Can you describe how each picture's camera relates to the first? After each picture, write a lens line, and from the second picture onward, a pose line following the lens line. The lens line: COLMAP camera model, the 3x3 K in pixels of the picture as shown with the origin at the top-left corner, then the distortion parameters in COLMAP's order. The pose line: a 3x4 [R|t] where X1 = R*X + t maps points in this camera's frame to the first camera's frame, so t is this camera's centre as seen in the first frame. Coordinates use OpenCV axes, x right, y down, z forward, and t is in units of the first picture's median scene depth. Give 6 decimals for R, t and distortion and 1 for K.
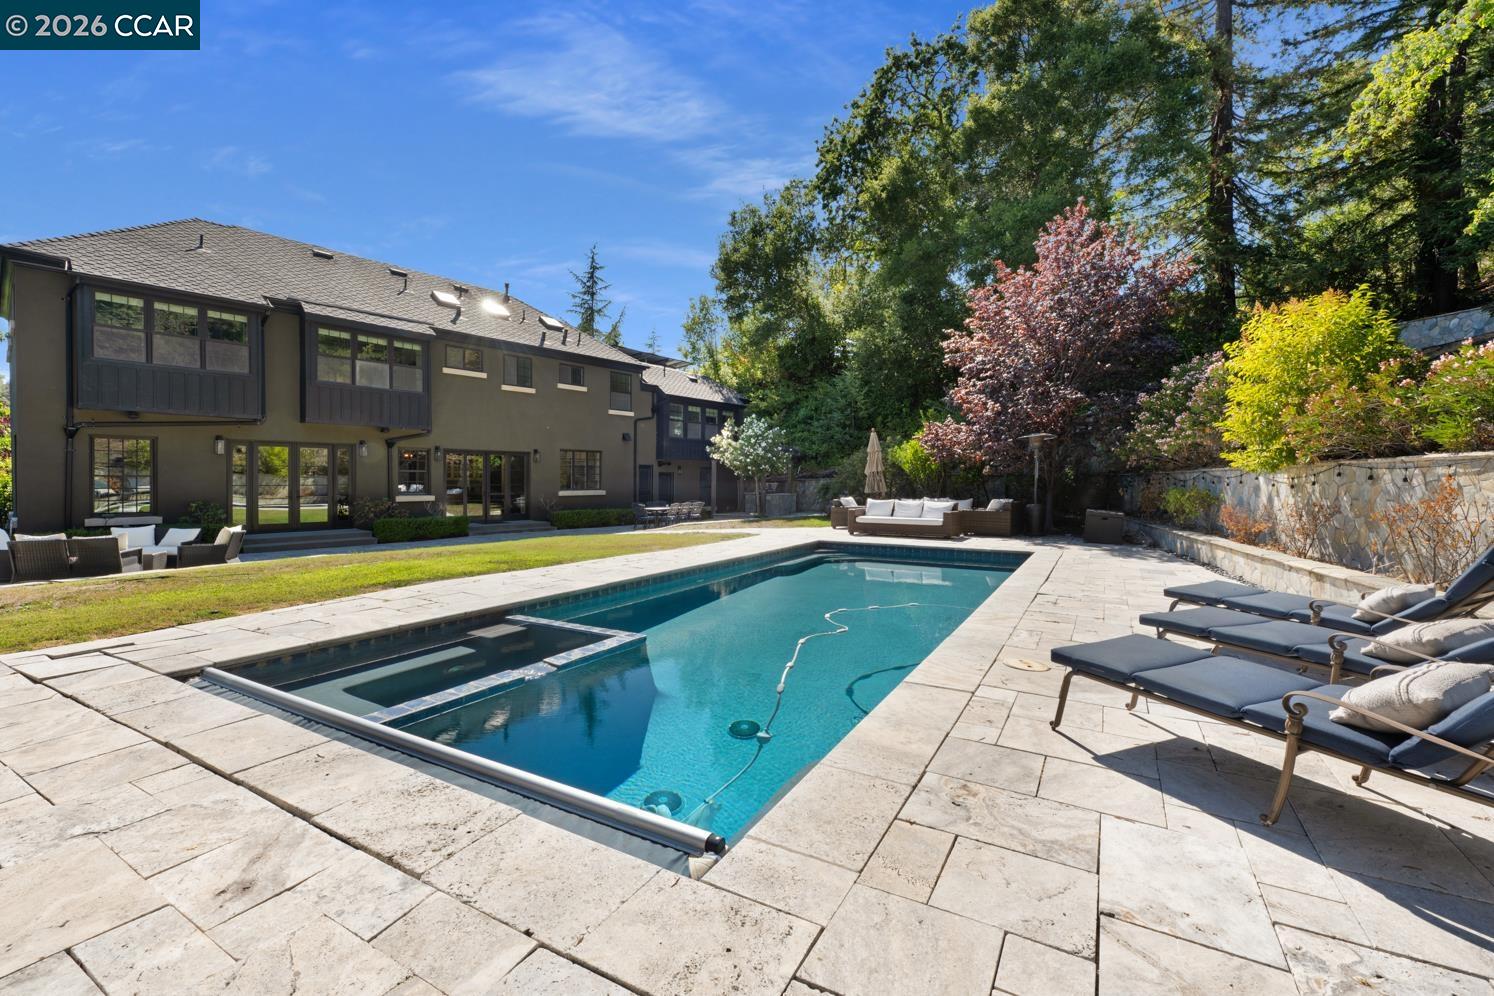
lens RADIAL K [[610.8, 0, 707.5], [0, 610.8, 476.2], [0, 0, 1]] dist [-0.014963, -0.000119]
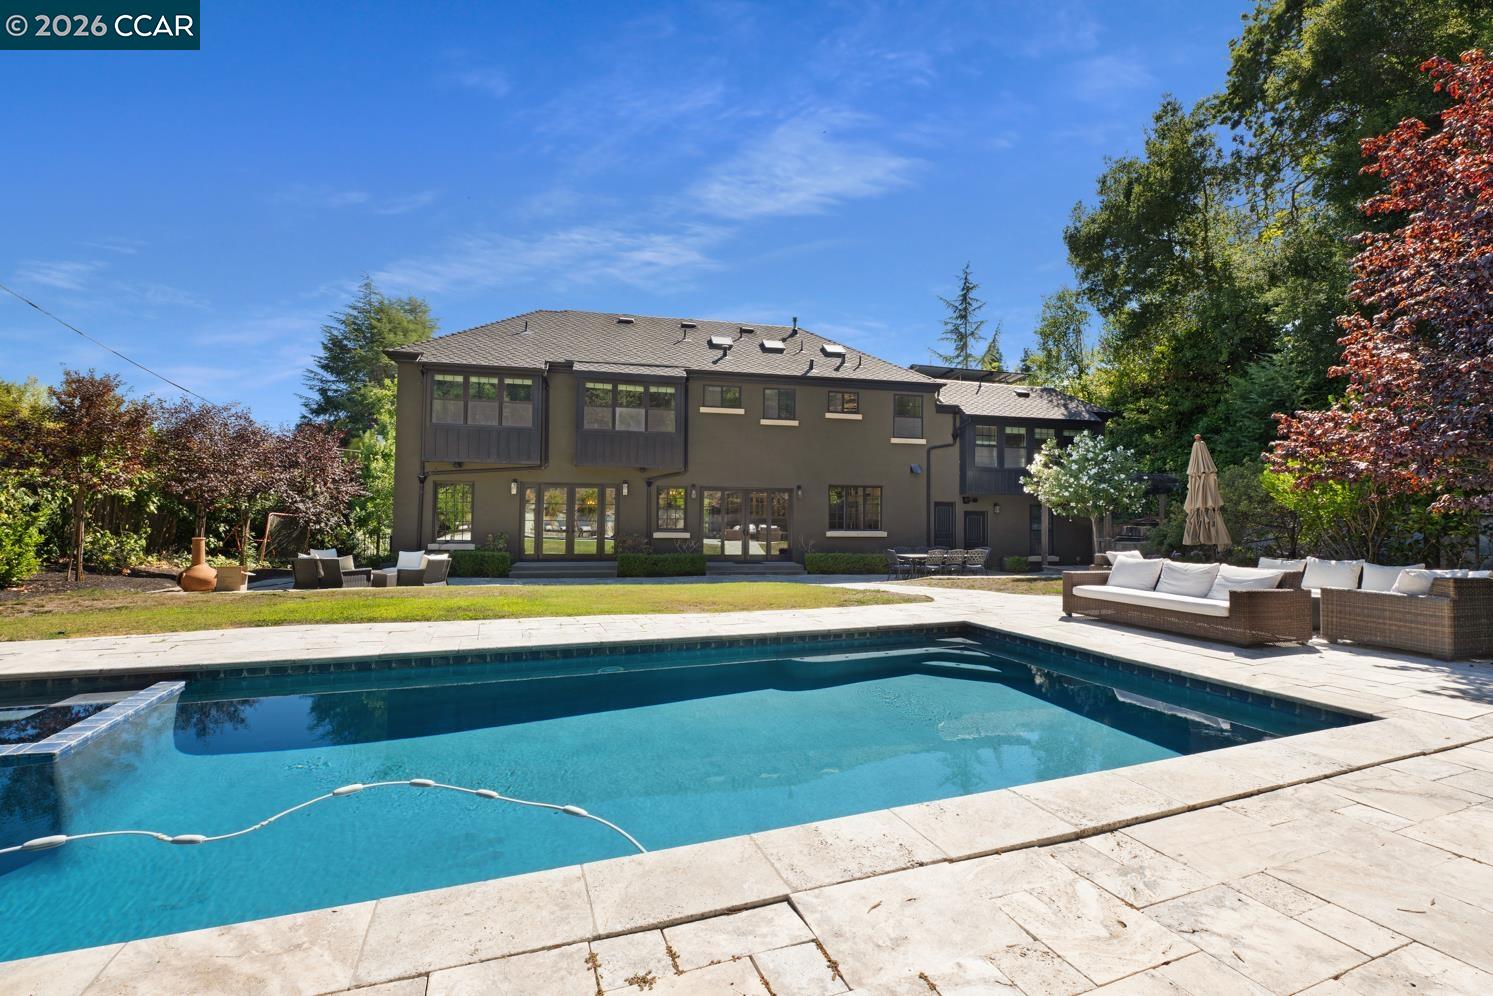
lens RADIAL K [[610.4, 0, 707.0], [0, 610.4, 476.2], [0, 0, 1]] dist [-0.014963, -0.000119]
pose [[0.794680, -0.032772, -0.606144, 0.152831], [-0.006934, 0.997986, -0.063048, 0.001097], [0.606990, 0.054306, 0.792852, 0.161959]]
